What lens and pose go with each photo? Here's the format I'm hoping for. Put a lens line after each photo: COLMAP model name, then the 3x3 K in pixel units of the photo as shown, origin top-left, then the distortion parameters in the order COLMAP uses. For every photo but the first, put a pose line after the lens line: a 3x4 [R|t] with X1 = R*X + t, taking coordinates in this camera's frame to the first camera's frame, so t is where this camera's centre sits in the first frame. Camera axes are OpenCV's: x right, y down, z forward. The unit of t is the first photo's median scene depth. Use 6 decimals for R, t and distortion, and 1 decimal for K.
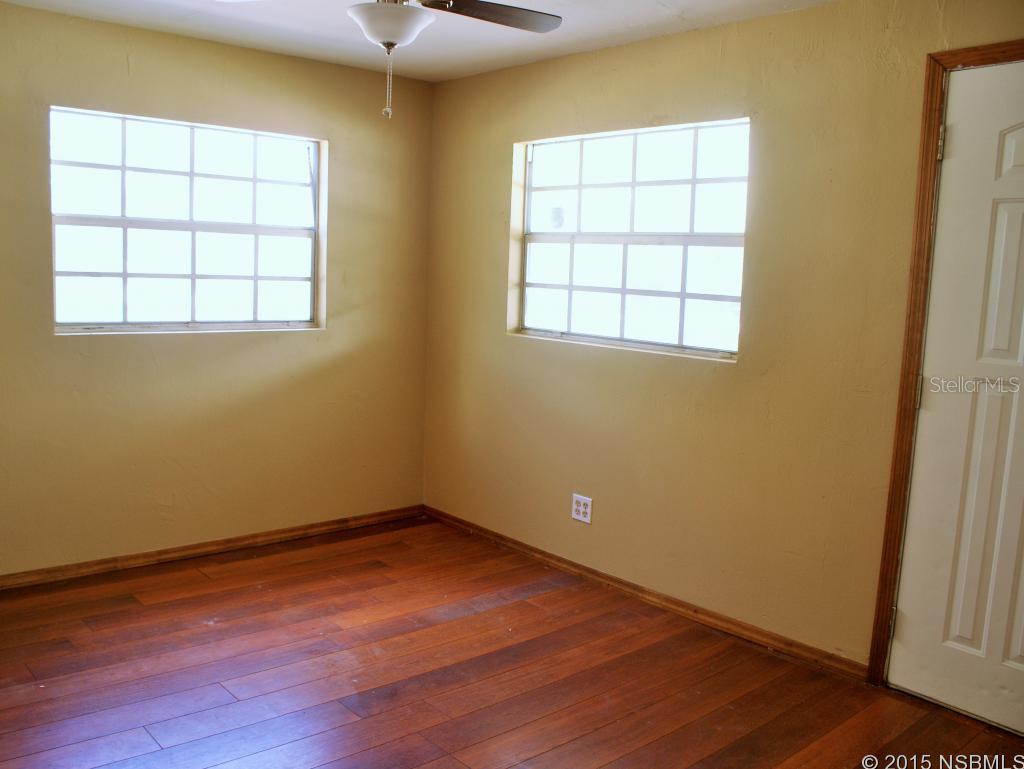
lens RADIAL K [[911.5, 0, 510.8], [0, 911.5, 391.3], [0, 0, 1]] dist [-0.160442, 0.166772]
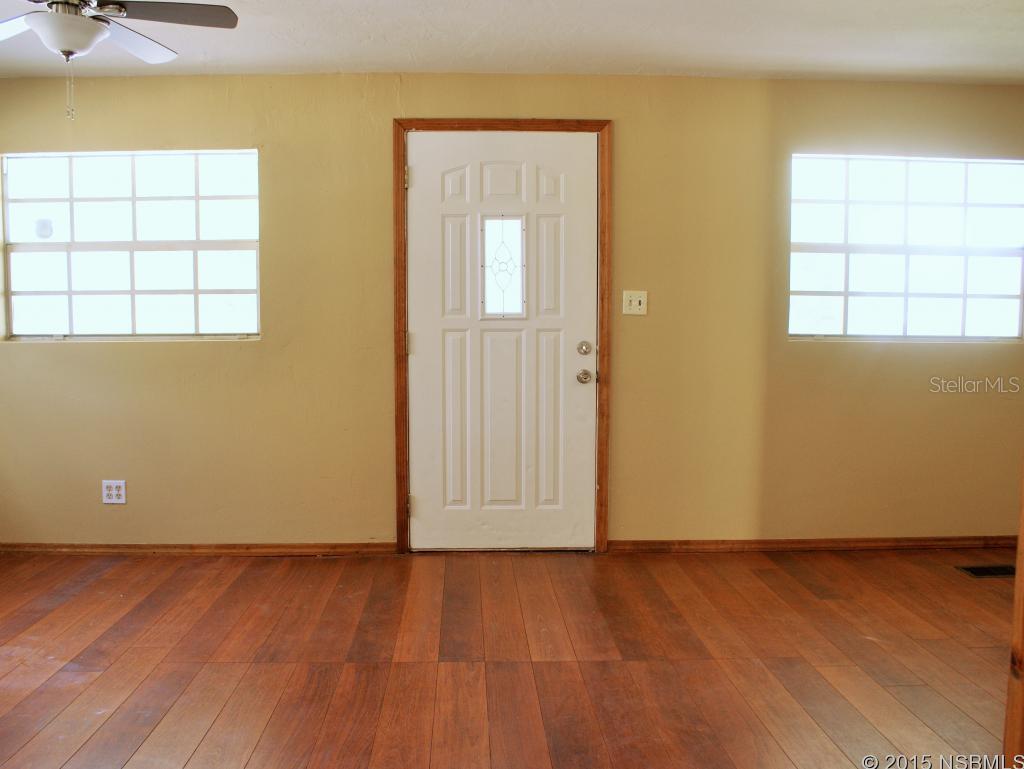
lens RADIAL K [[911.5, 0, 510.8], [0, 911.5, 391.3], [0, 0, 1]] dist [-0.160442, 0.166772]
pose [[0.611216, -0.095837, 0.785640, -0.542404], [0.138275, 0.990306, 0.013227, 0.072328], [-0.779291, 0.100550, 0.618543, -0.053261]]
